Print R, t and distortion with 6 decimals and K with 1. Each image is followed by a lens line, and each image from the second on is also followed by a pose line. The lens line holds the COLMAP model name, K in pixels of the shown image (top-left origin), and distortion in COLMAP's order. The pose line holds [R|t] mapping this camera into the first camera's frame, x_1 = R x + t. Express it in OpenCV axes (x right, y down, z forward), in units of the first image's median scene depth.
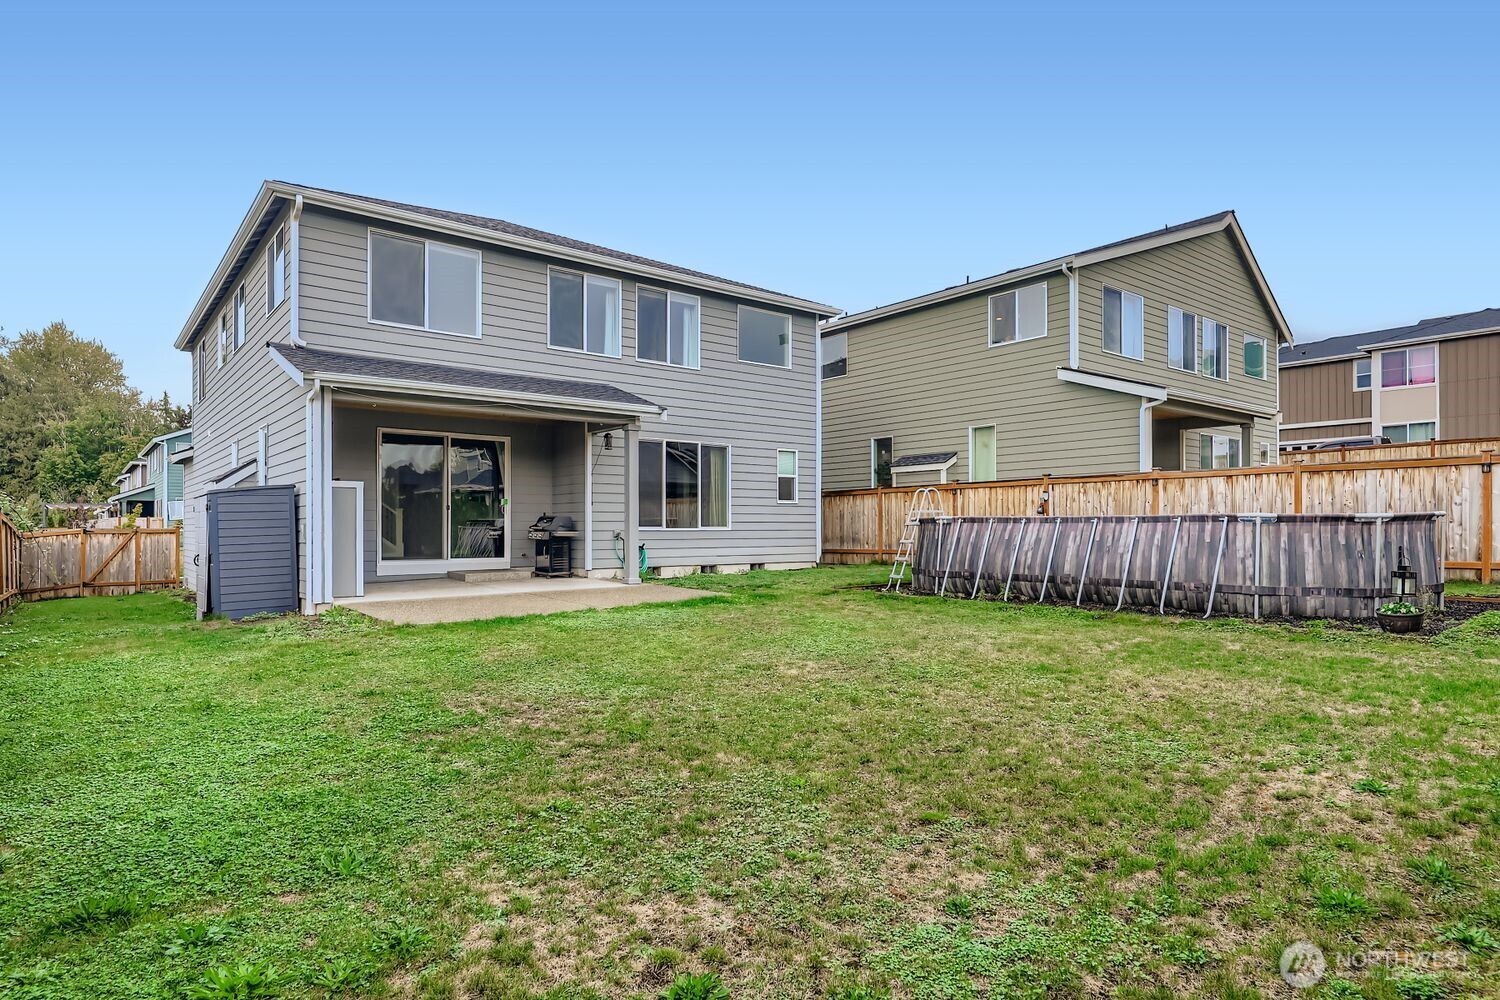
lens RADIAL K [[858.4, 0, 753.5], [0, 858.4, 521.2], [0, 0, 1]] dist [-0.001578, -0.000319]
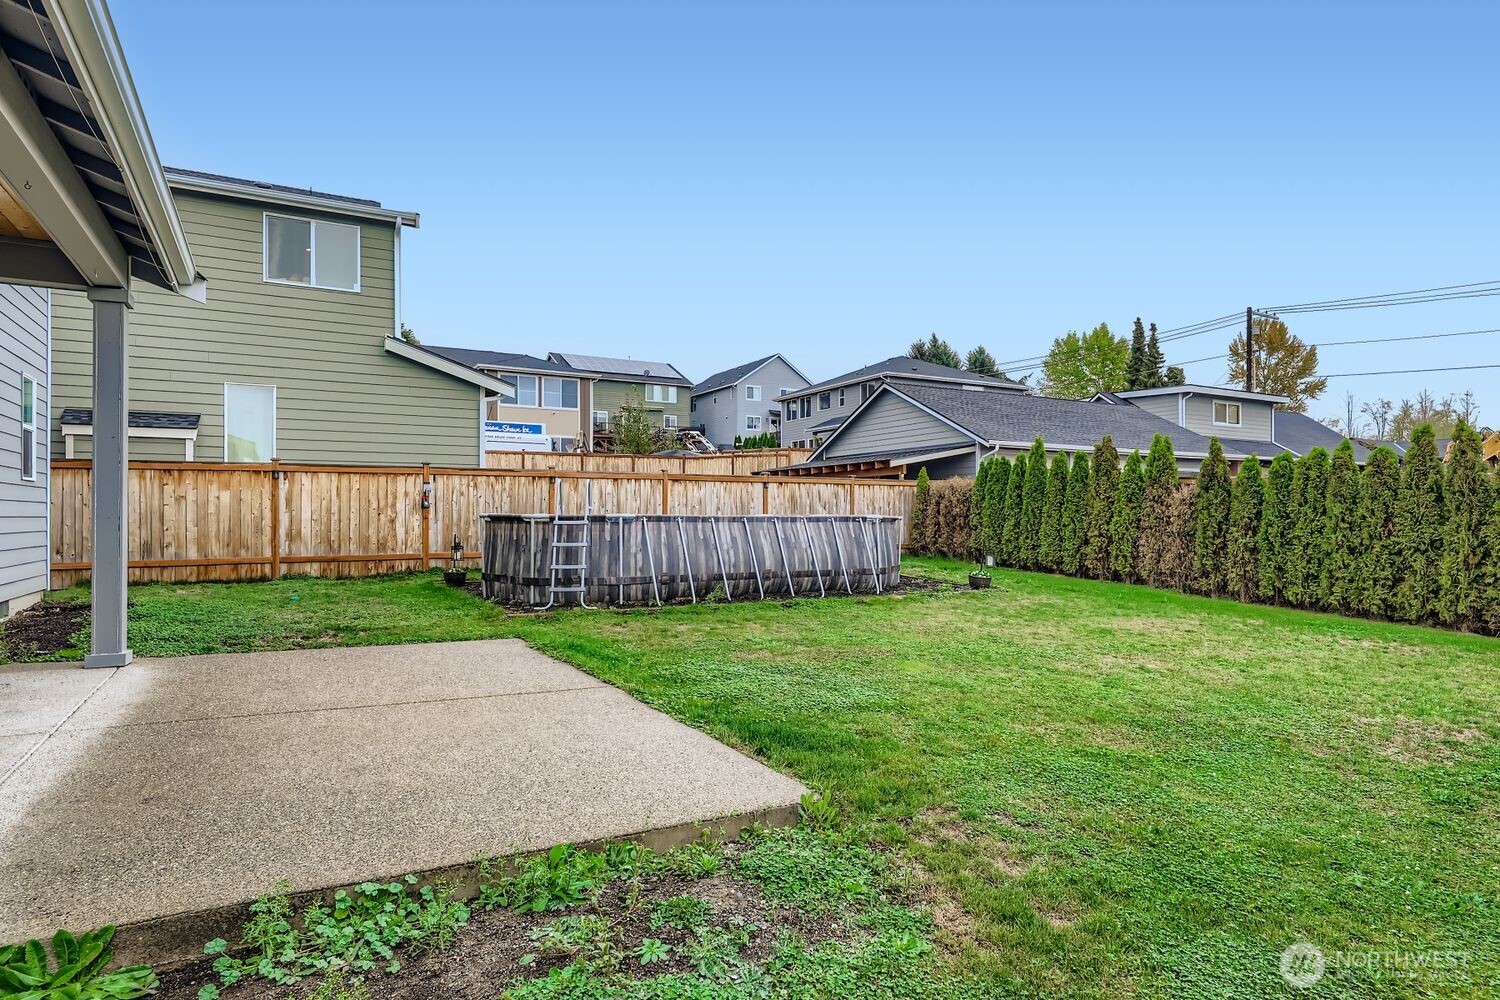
lens RADIAL K [[858.4, 0, 753.5], [0, 858.4, 521.2], [0, 0, 1]] dist [-0.001578, -0.000319]
pose [[0.170298, -0.000461, 0.985393, -0.481300], [-0.007363, 0.999971, 0.001740, -0.000658], [-0.985365, -0.007552, 0.170289, 0.591045]]
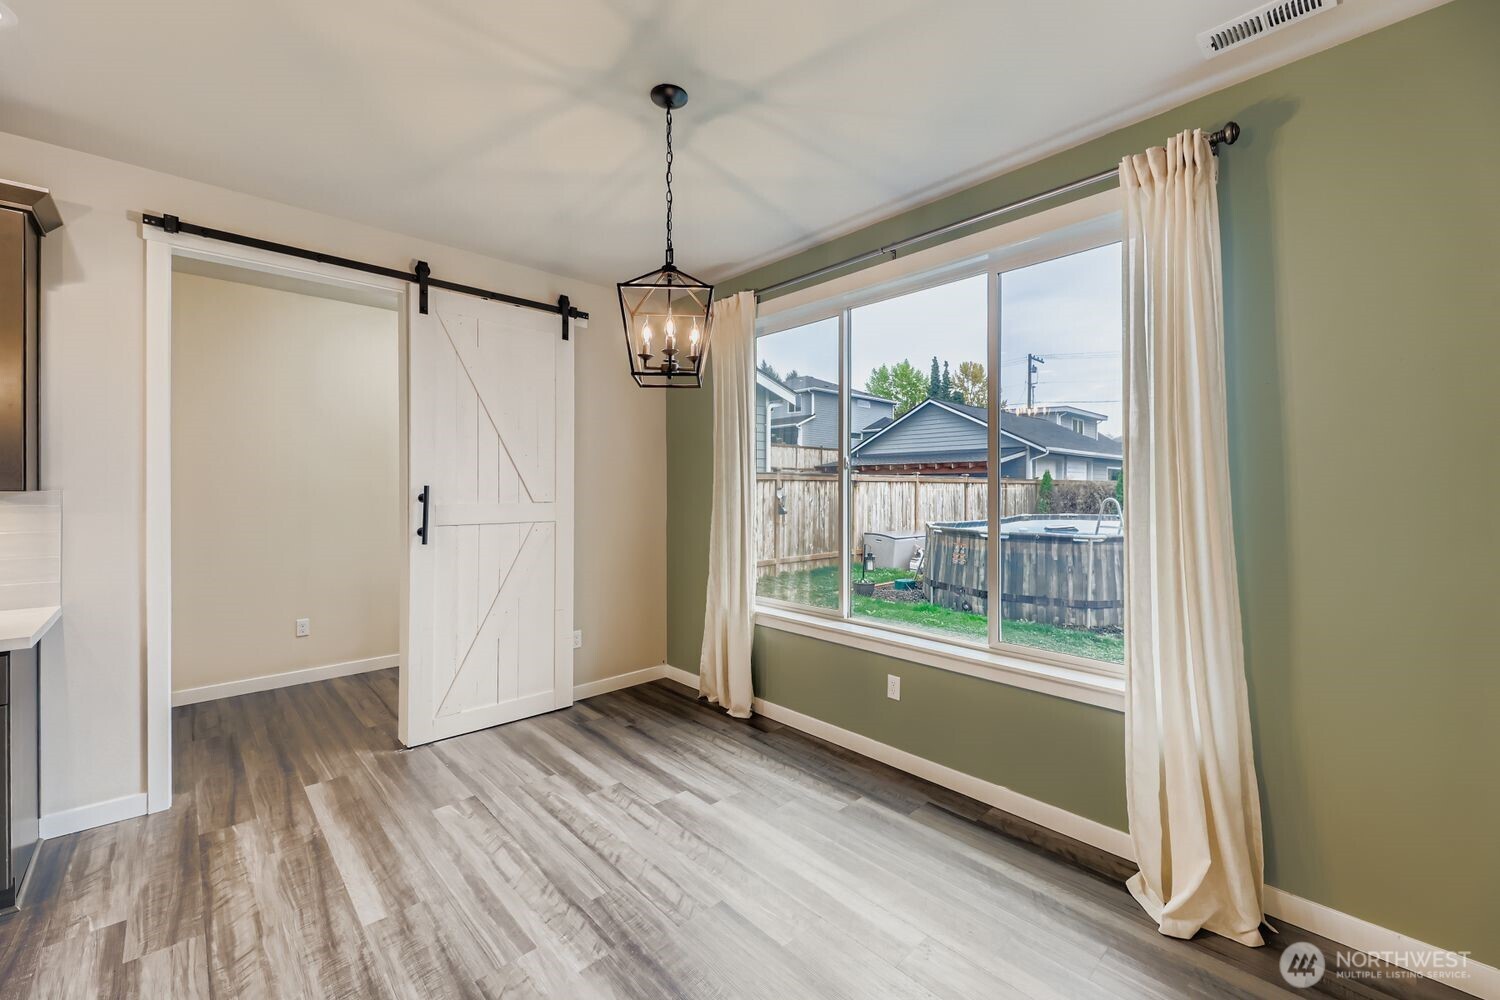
lens RADIAL K [[606.5, 0, 755.3], [0, 606.5, 491.7], [0, 0, 1]] dist [0.011428, -0.000107]
pose [[-0.079076, -0.002993, 0.996864, -0.283156], [-0.006487, 0.999976, 0.002488, -0.036271], [-0.996847, -0.006270, -0.079094, 1.176122]]
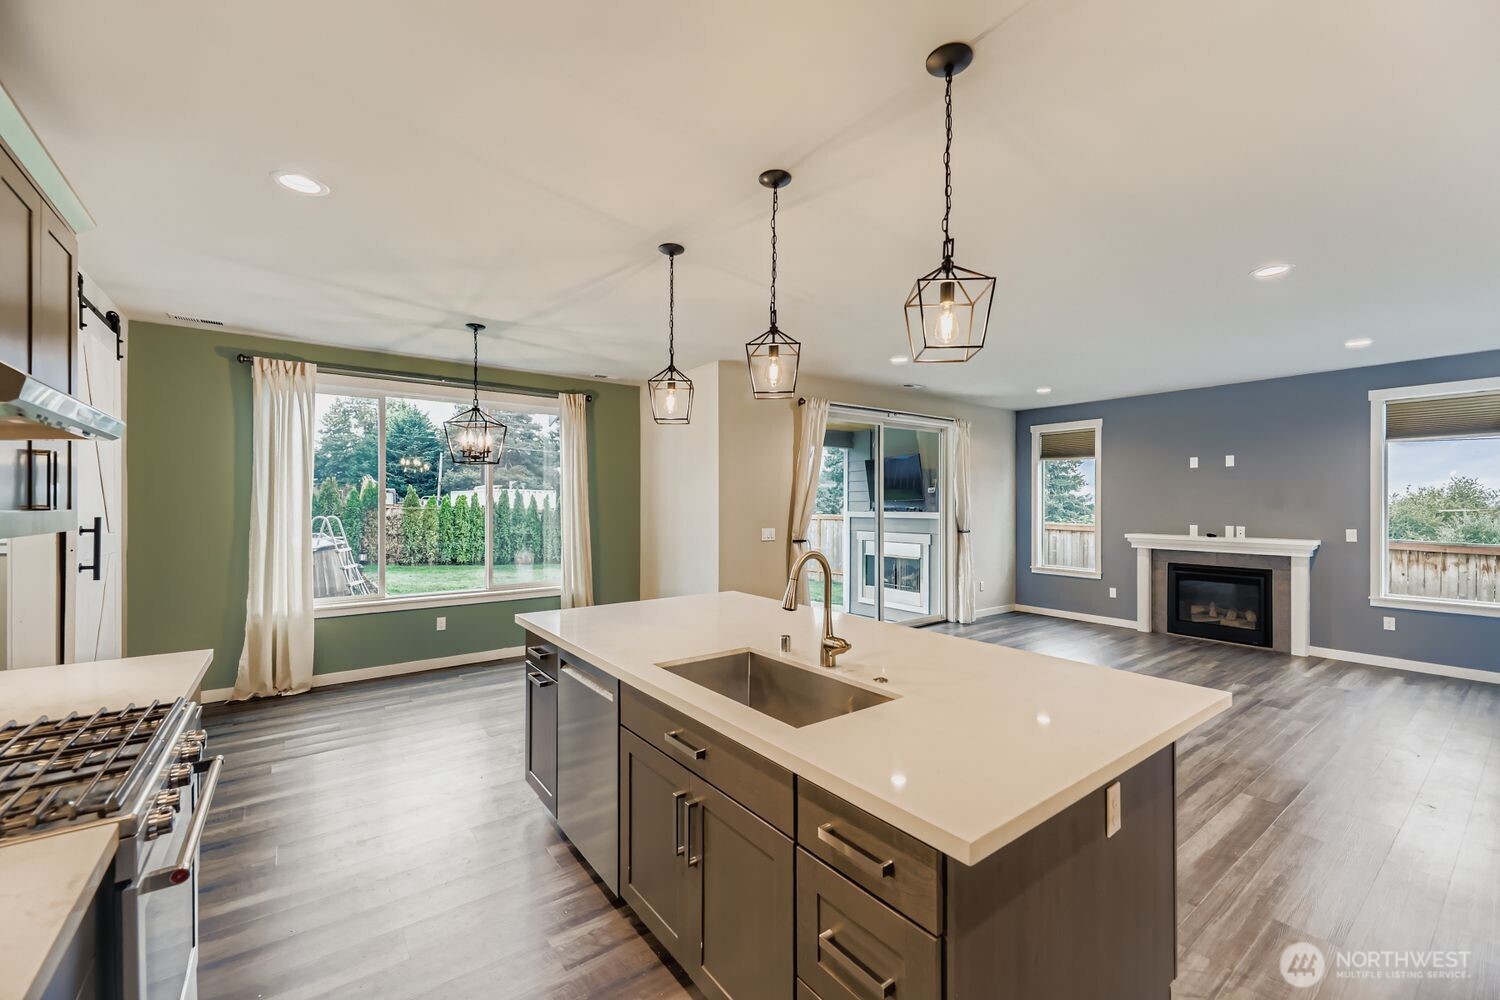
lens RADIAL K [[606.5, 0, 755.3], [0, 606.5, 491.7], [0, 0, 1]] dist [0.011428, -0.000107]
pose [[-0.999619, 0.002462, 0.027495, -0.282629], [0.001721, 0.999635, -0.026961, -0.039332], [-0.027551, -0.026904, -0.999258, 1.456753]]
